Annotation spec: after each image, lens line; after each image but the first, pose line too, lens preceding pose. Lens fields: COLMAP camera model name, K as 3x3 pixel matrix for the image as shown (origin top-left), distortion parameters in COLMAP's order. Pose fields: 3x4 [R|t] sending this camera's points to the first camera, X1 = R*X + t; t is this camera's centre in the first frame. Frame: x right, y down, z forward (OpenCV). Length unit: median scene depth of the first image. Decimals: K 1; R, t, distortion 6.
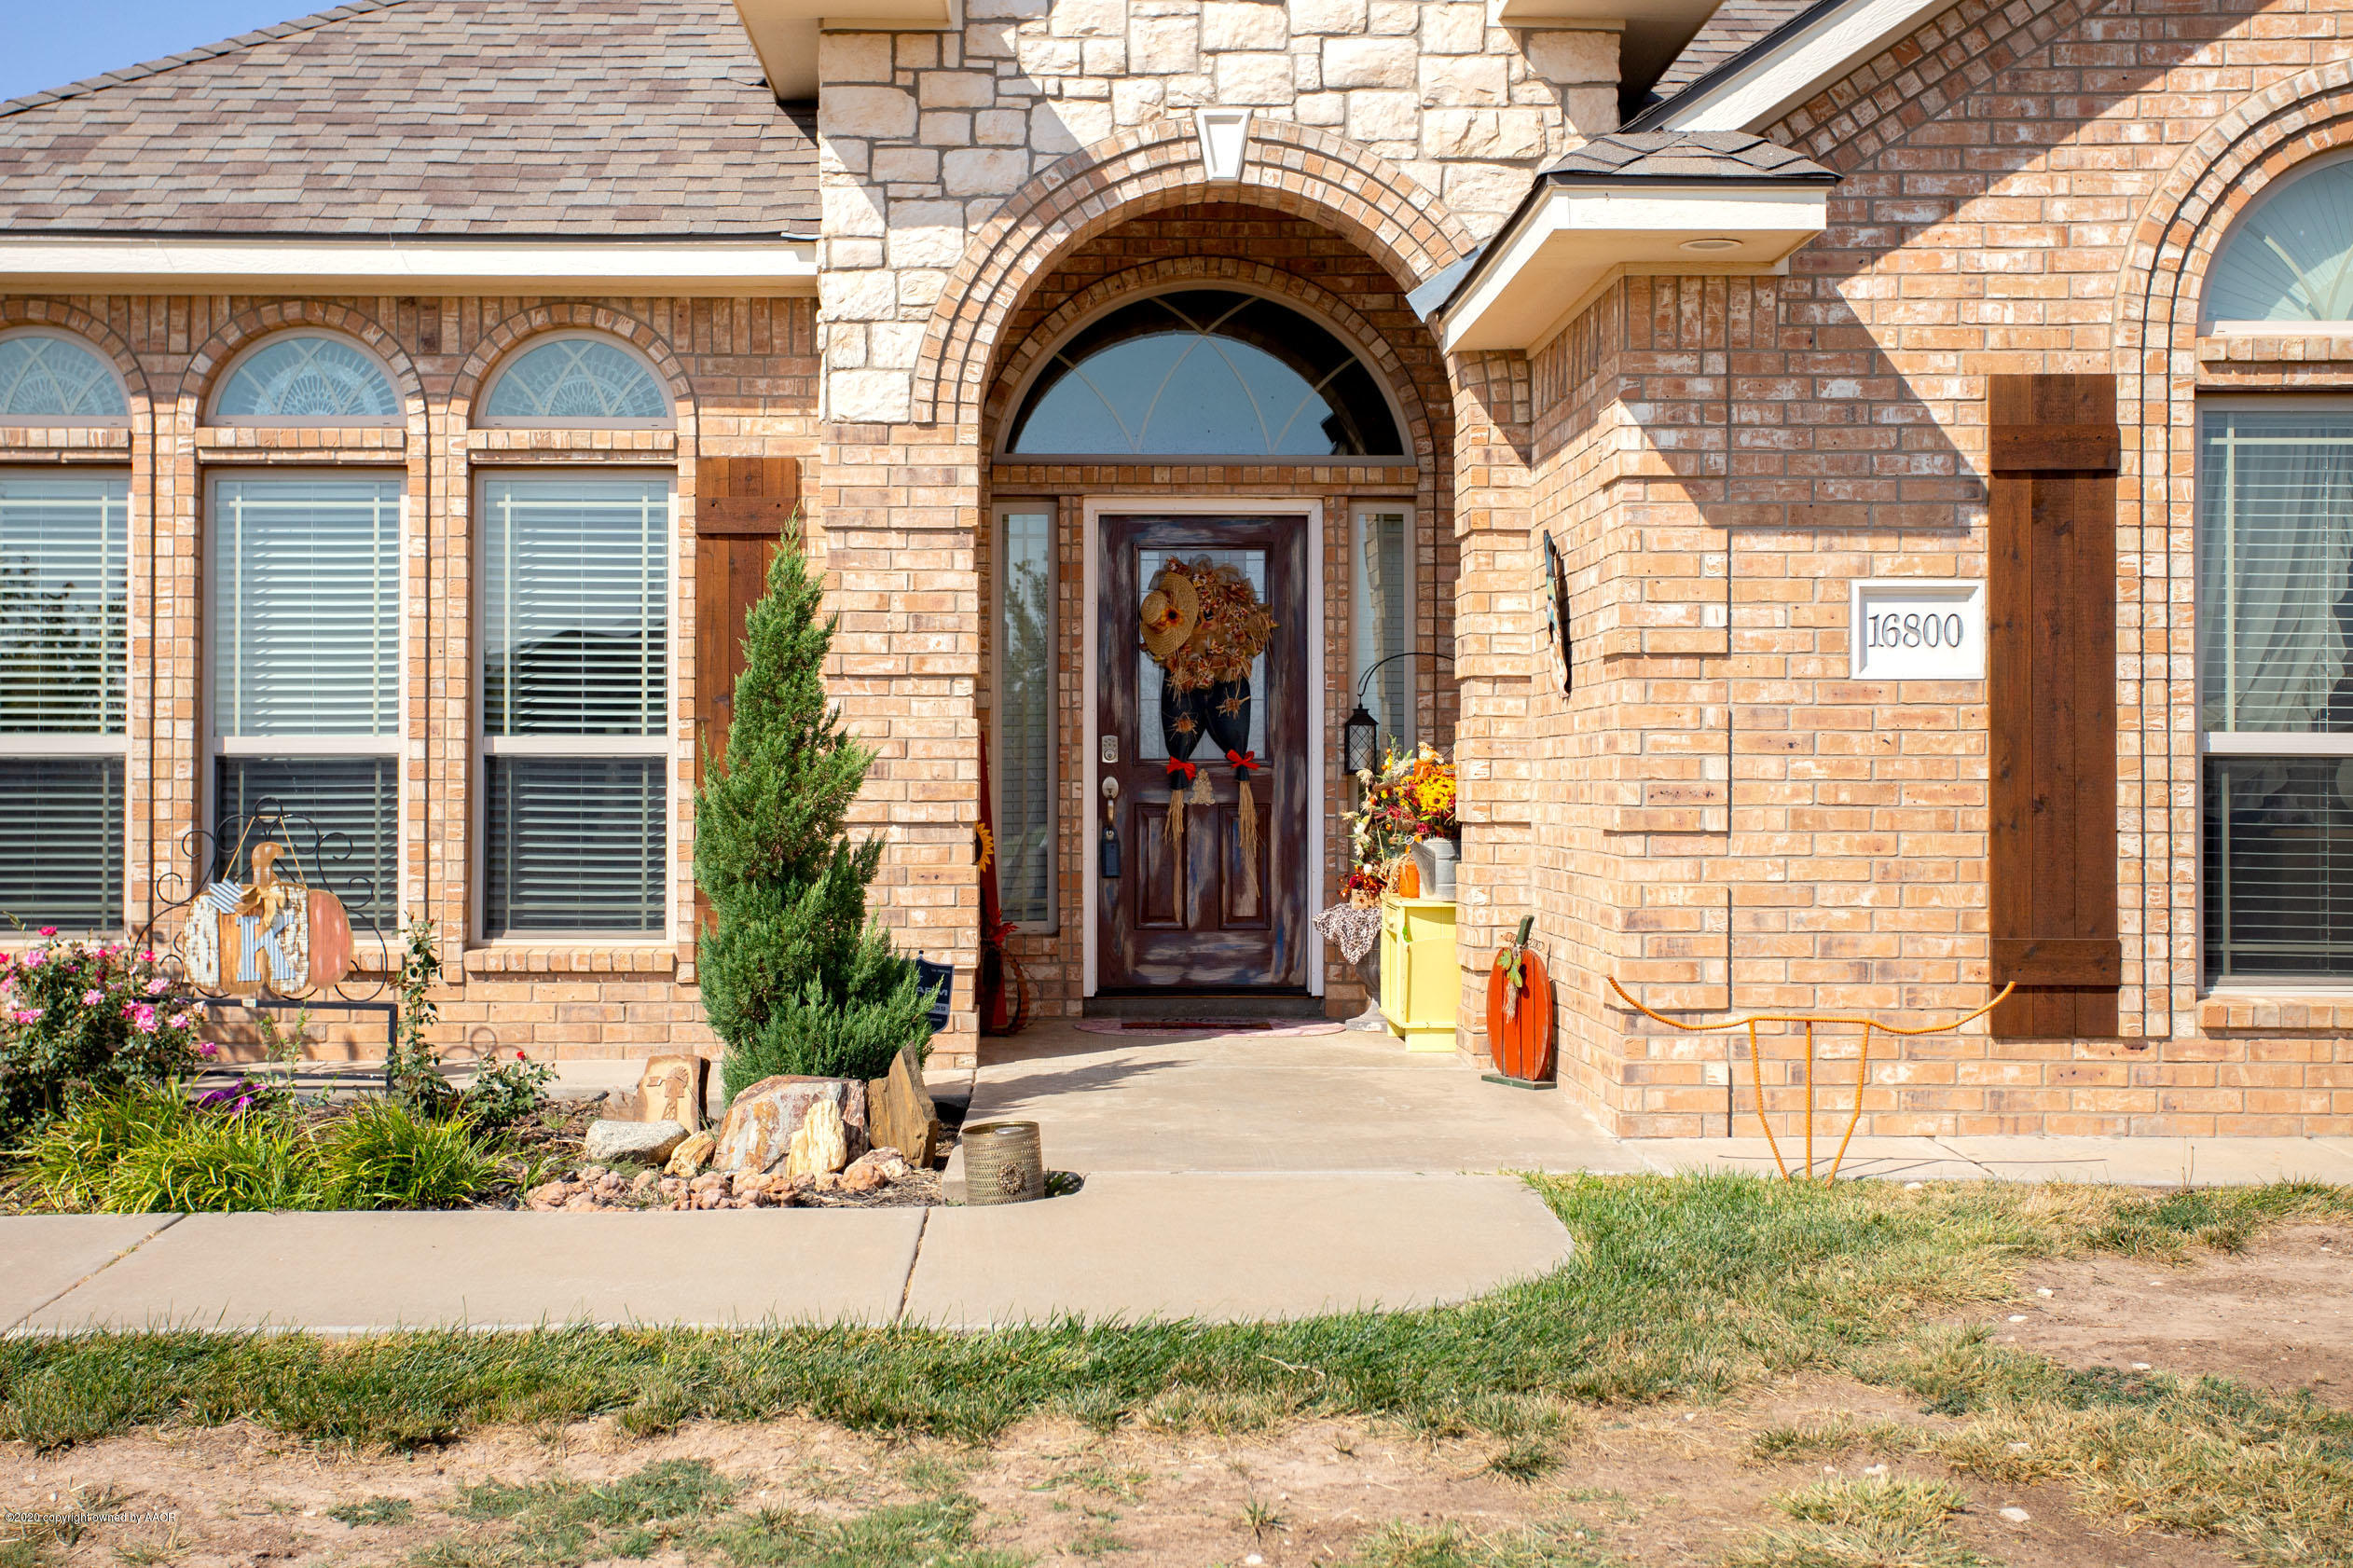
lens RADIAL K [[2561.1, 0, 1132.9], [0, 2561.1, 761.2], [0, 0, 1]] dist [0.067368, 0.000000]
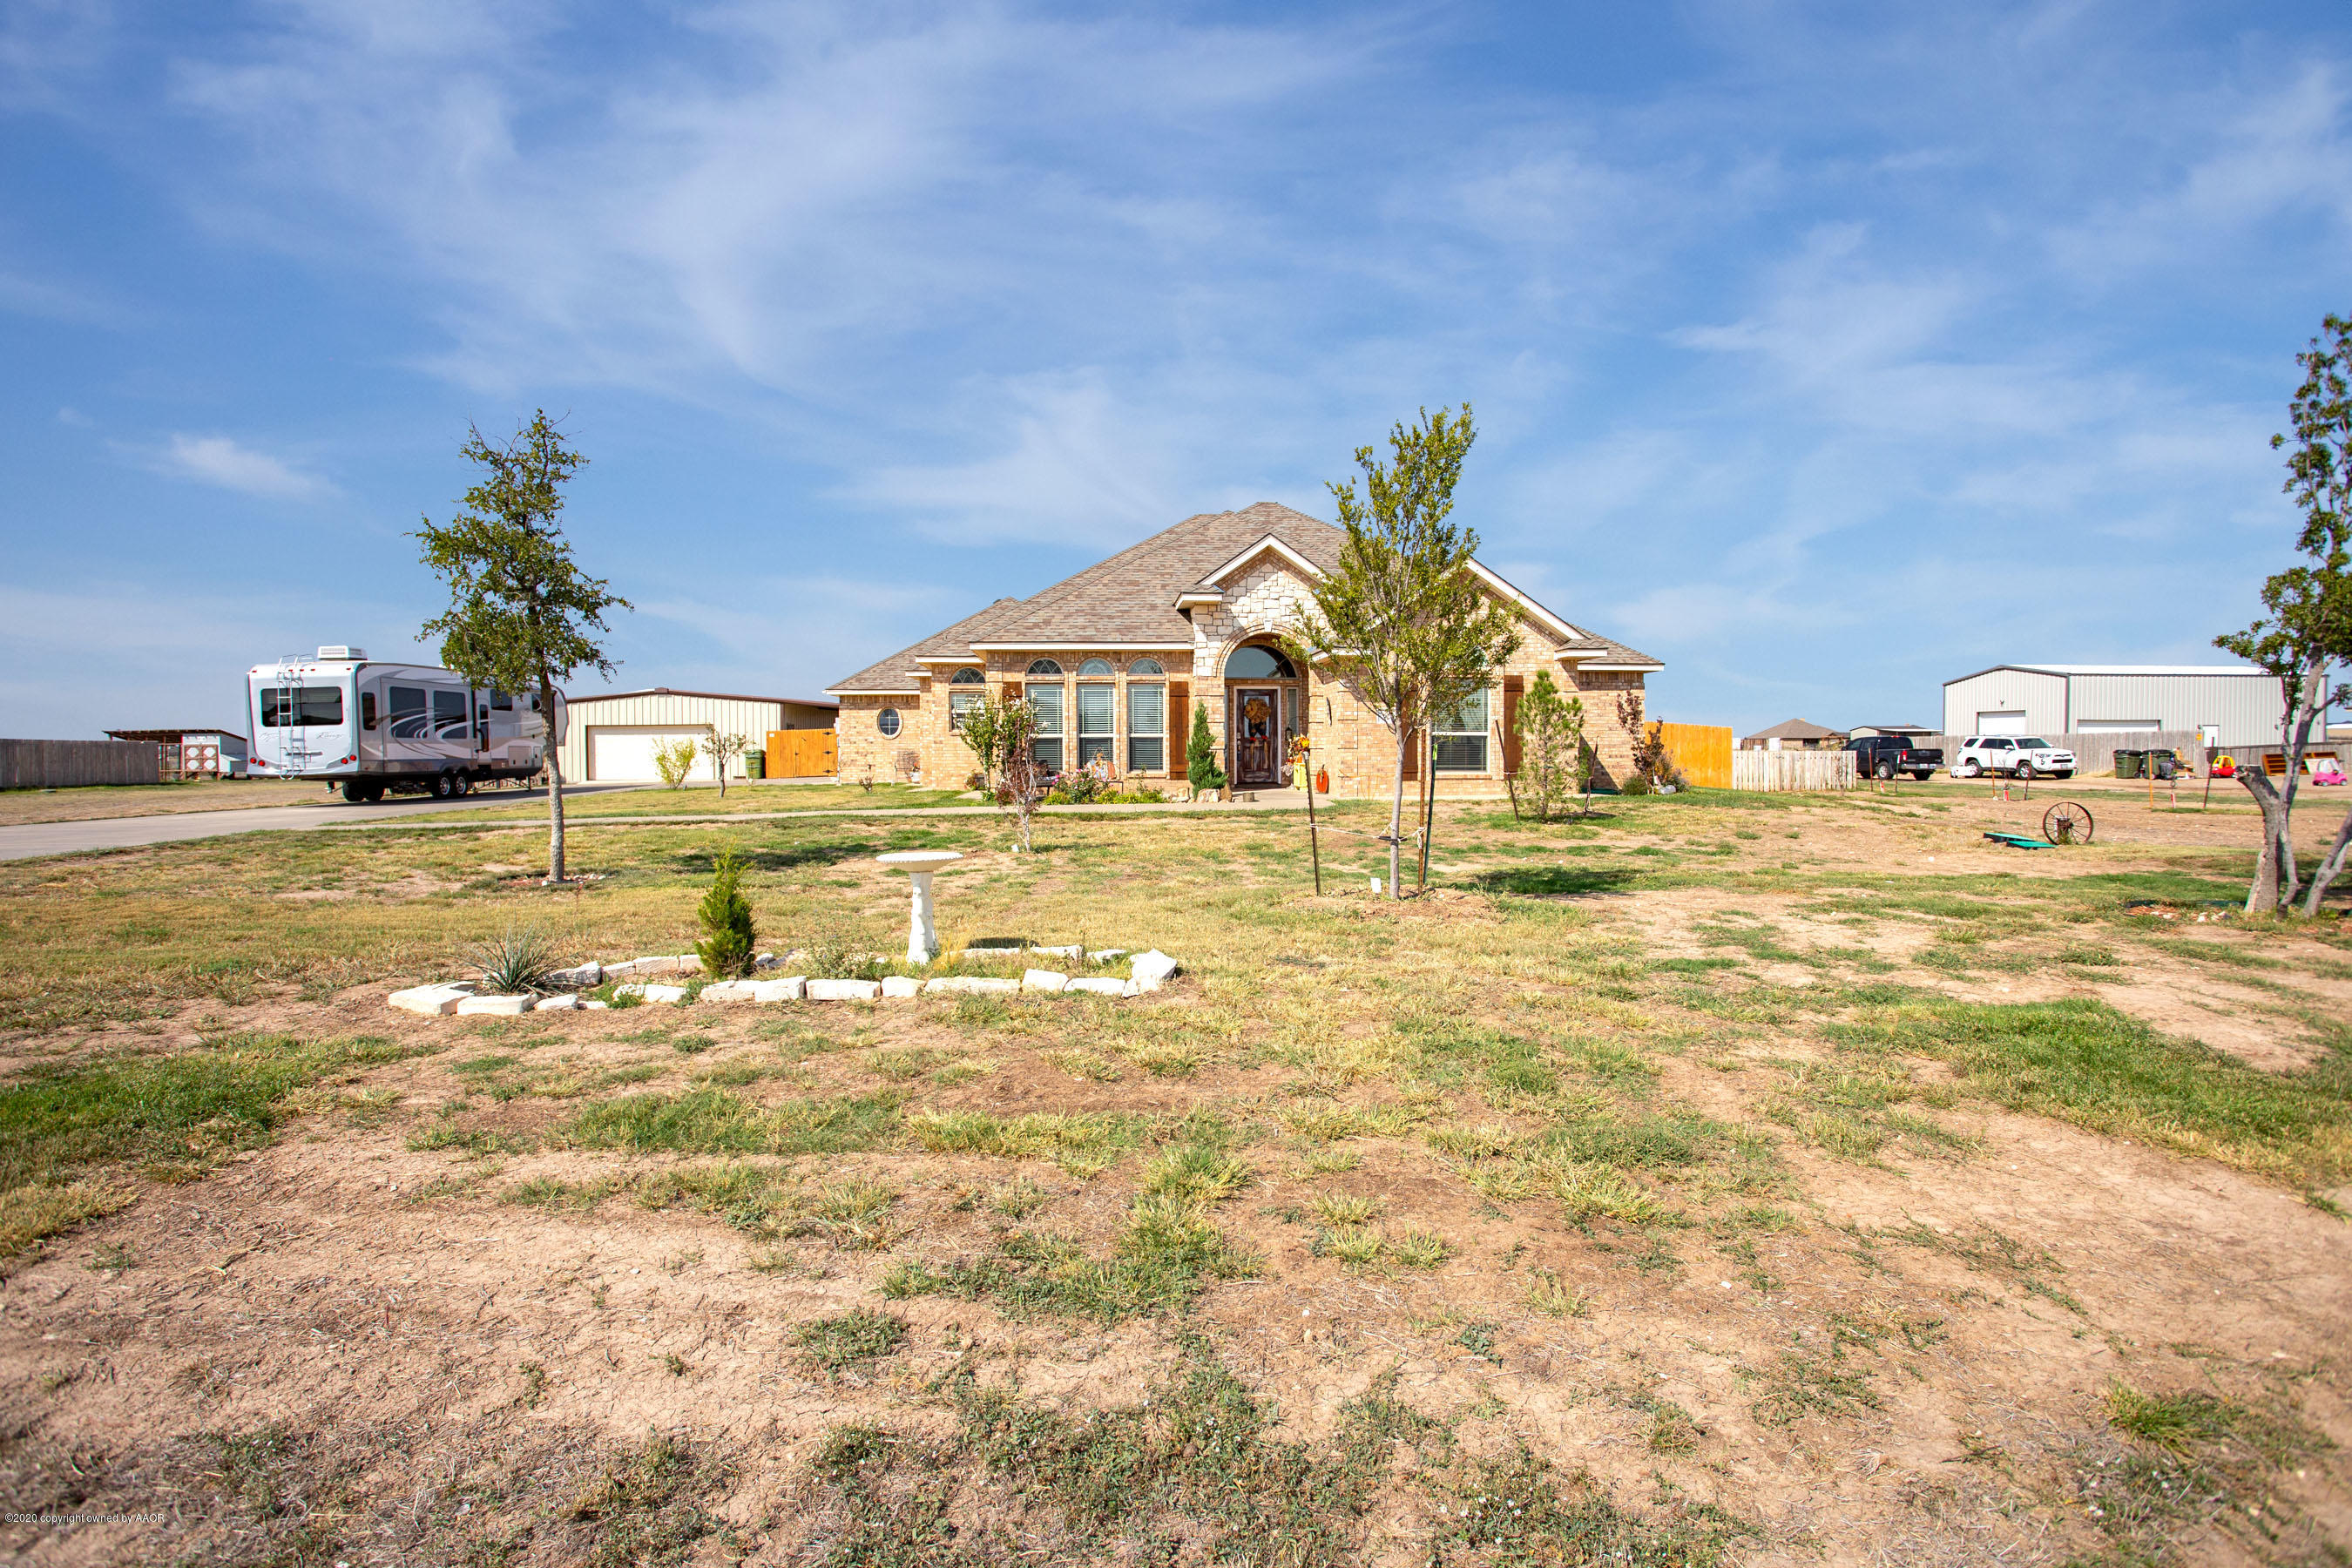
lens RADIAL K [[1171.6, 0, 1179.0], [0, 1171.6, 788.3], [0, 0, 1]] dist [-0.017854, 0.002943]
pose [[0.997696, -0.008330, 0.067334, -0.315822], [0.005583, 0.999148, 0.040885, 0.004792], [-0.067617, -0.040415, 0.996892, -1.452921]]
